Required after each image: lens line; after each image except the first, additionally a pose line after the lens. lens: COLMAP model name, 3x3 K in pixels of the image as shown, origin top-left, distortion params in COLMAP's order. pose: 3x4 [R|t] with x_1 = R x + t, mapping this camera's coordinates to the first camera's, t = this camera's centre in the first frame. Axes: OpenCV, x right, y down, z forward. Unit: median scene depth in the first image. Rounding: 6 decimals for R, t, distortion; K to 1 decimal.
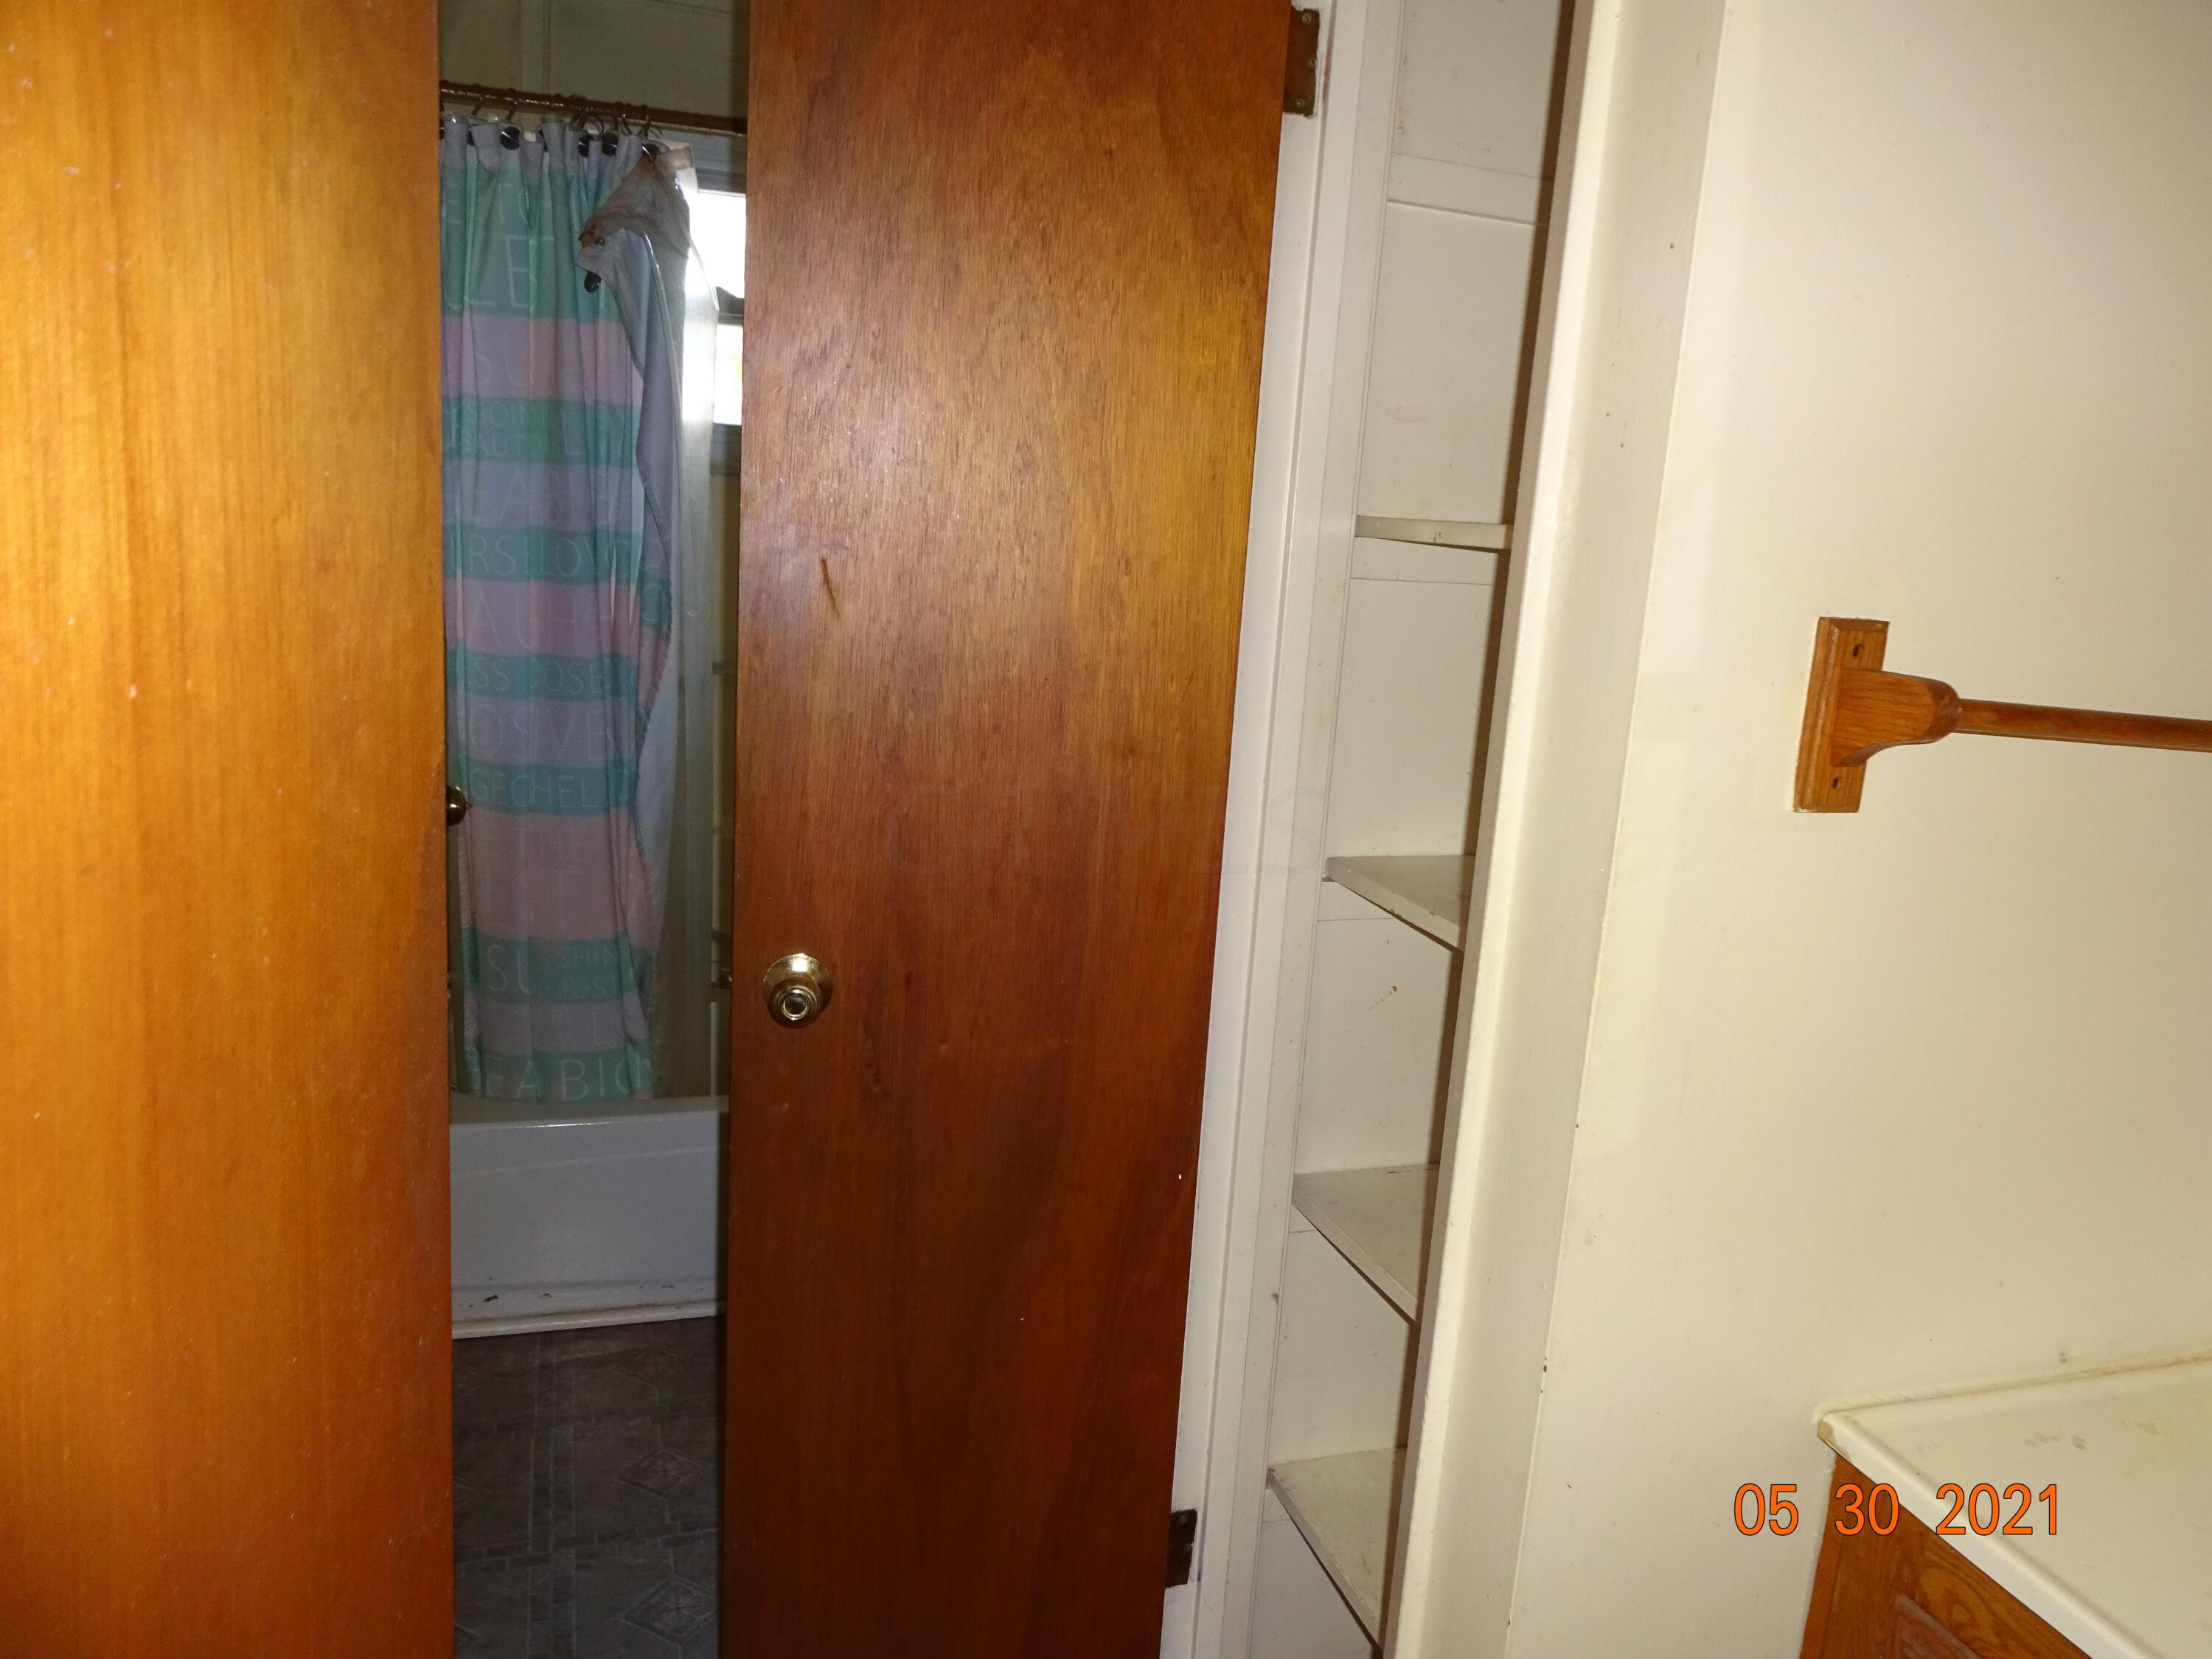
lens RADIAL K [[1642.4, 0, 1088.3], [0, 1642.4, 824.1], [0, 0, 1]] dist [-0.010891, 0.013268]
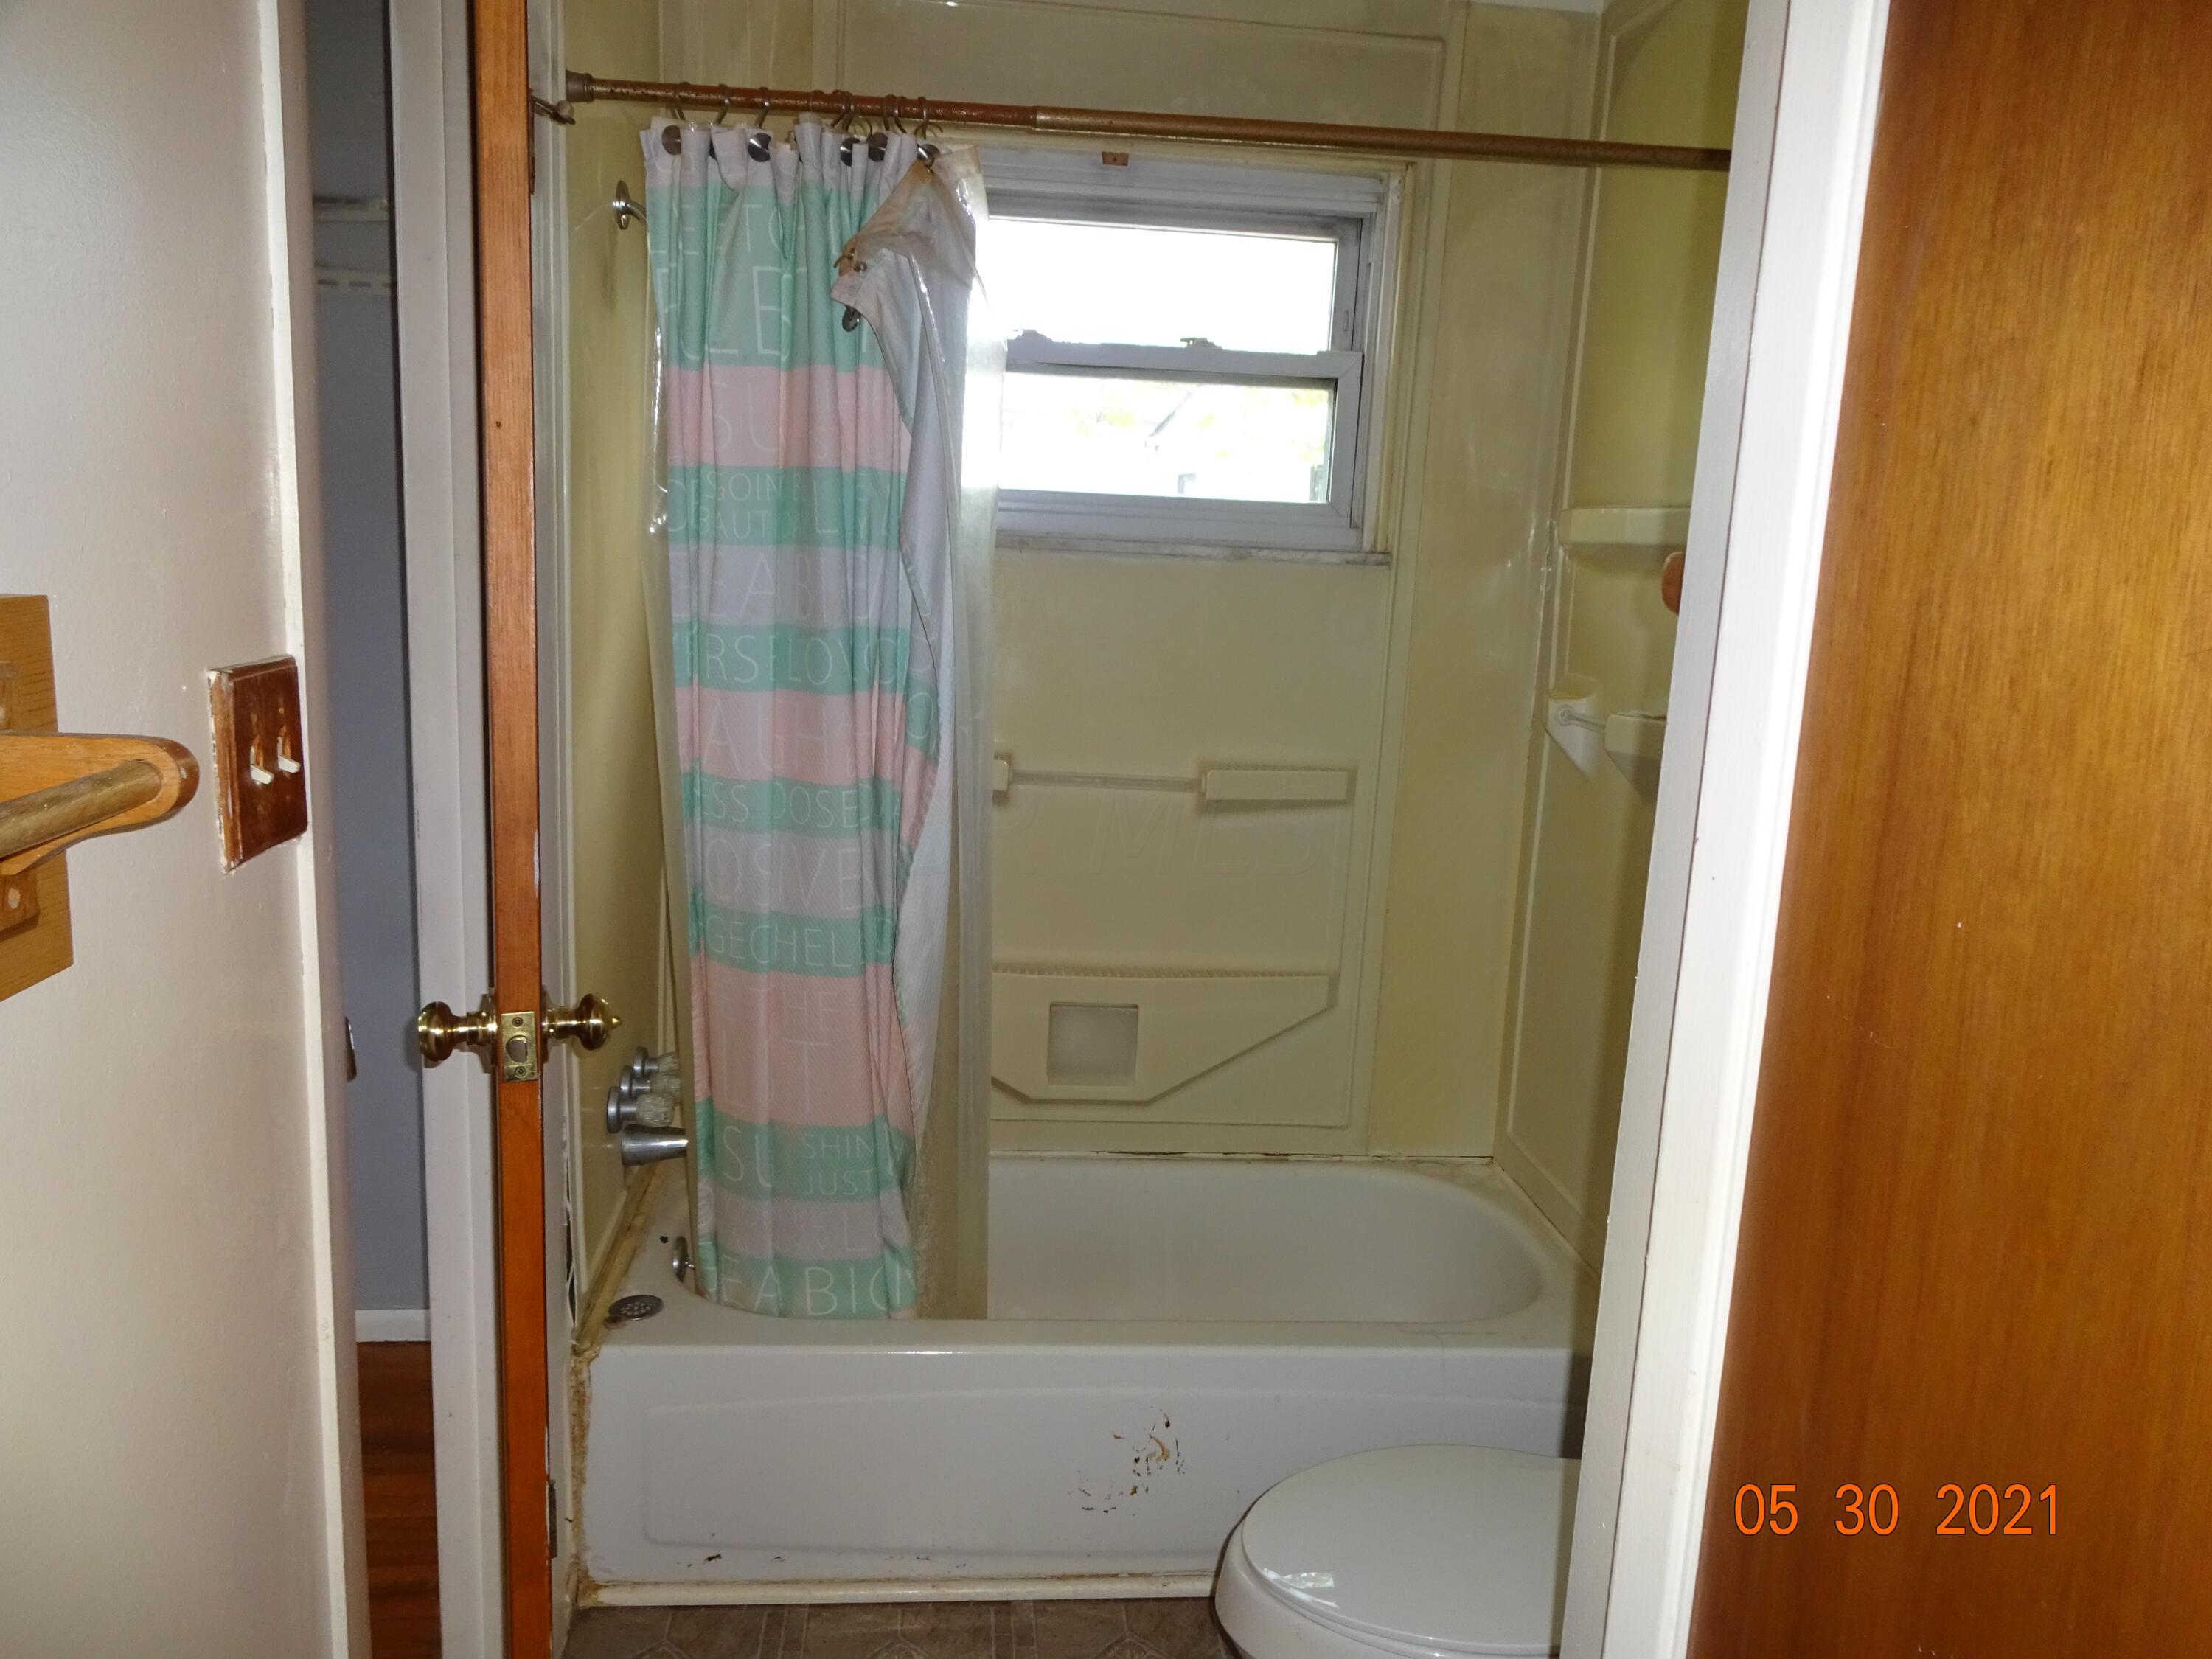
lens RADIAL K [[1642.4, 0, 1093.5], [0, 1642.4, 841.0], [0, 0, 1]] dist [-0.010891, 0.013268]
pose [[0.977030, 0.020215, -0.212140, -0.011998], [-0.025064, 0.999482, -0.020195, -0.061477], [0.211622, 0.025049, 0.977030, 0.243249]]
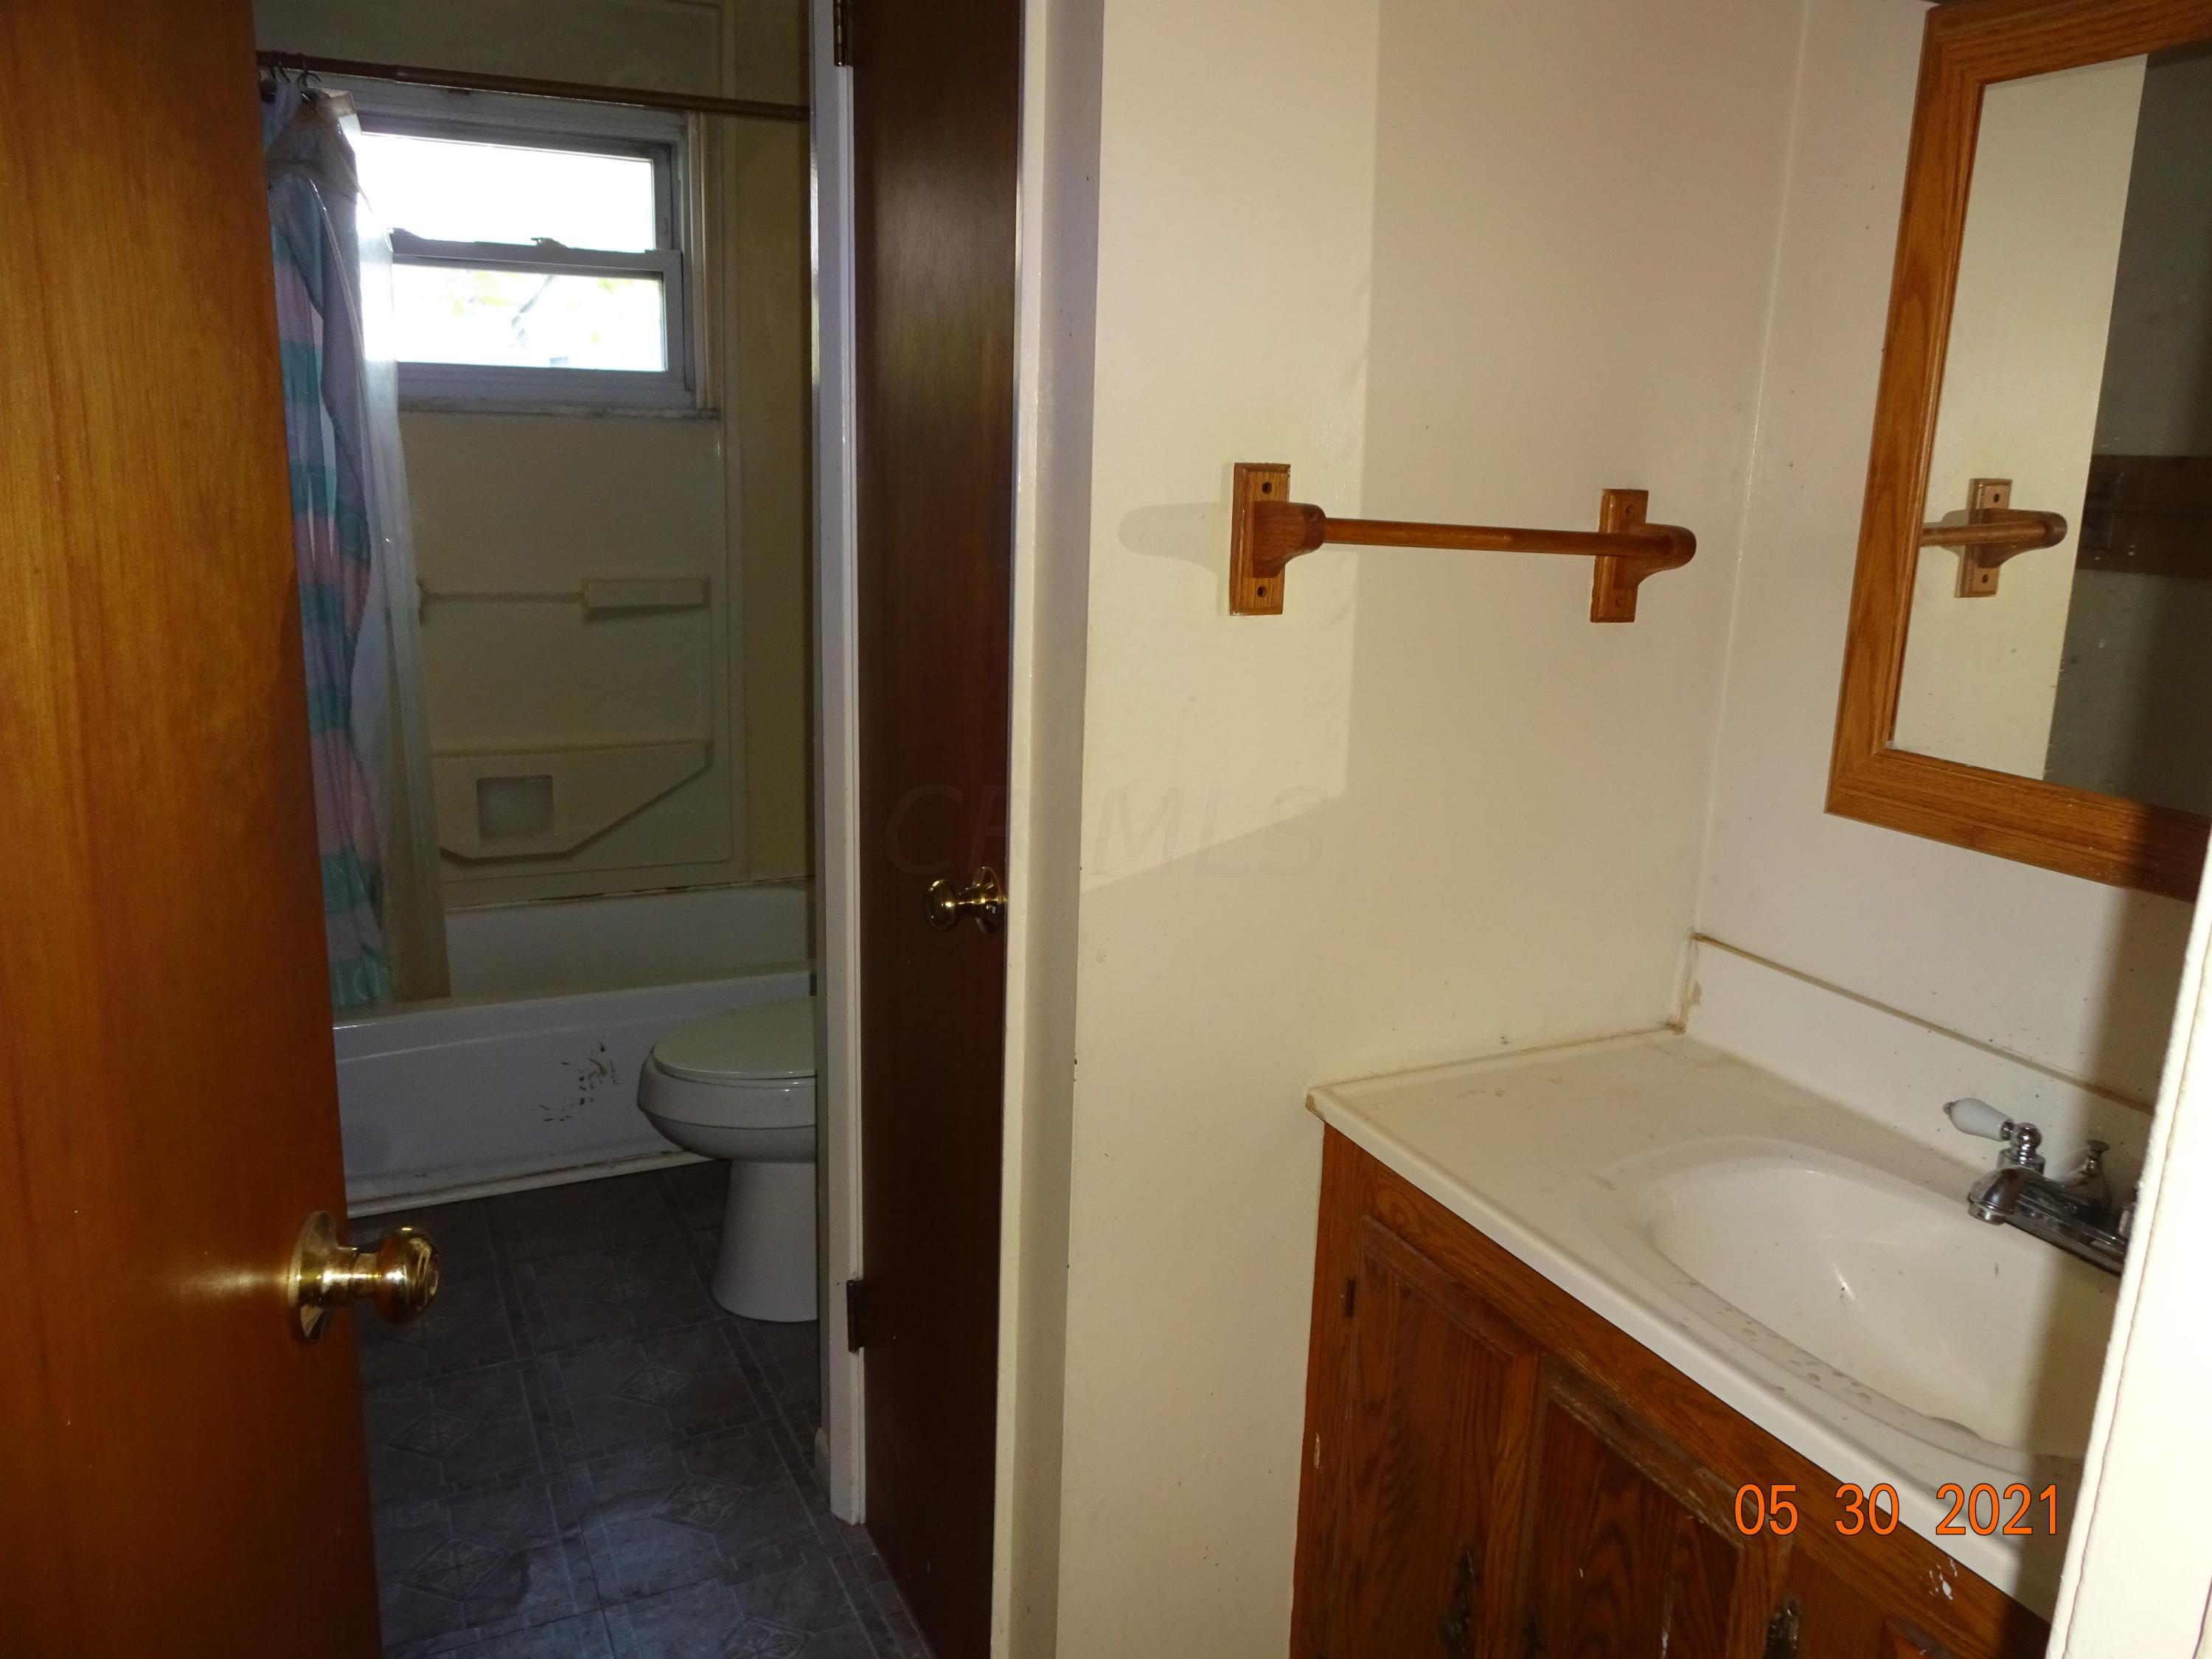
lens RADIAL K [[1642.4, 0, 1093.8], [0, 1642.4, 820.7], [0, 0, 1]] dist [-0.010891, 0.013268]
pose [[0.989190, -0.070455, 0.128608, 0.060694], [0.065666, 0.996995, 0.041105, 0.039632], [-0.131117, -0.032216, 0.990843, -0.118292]]
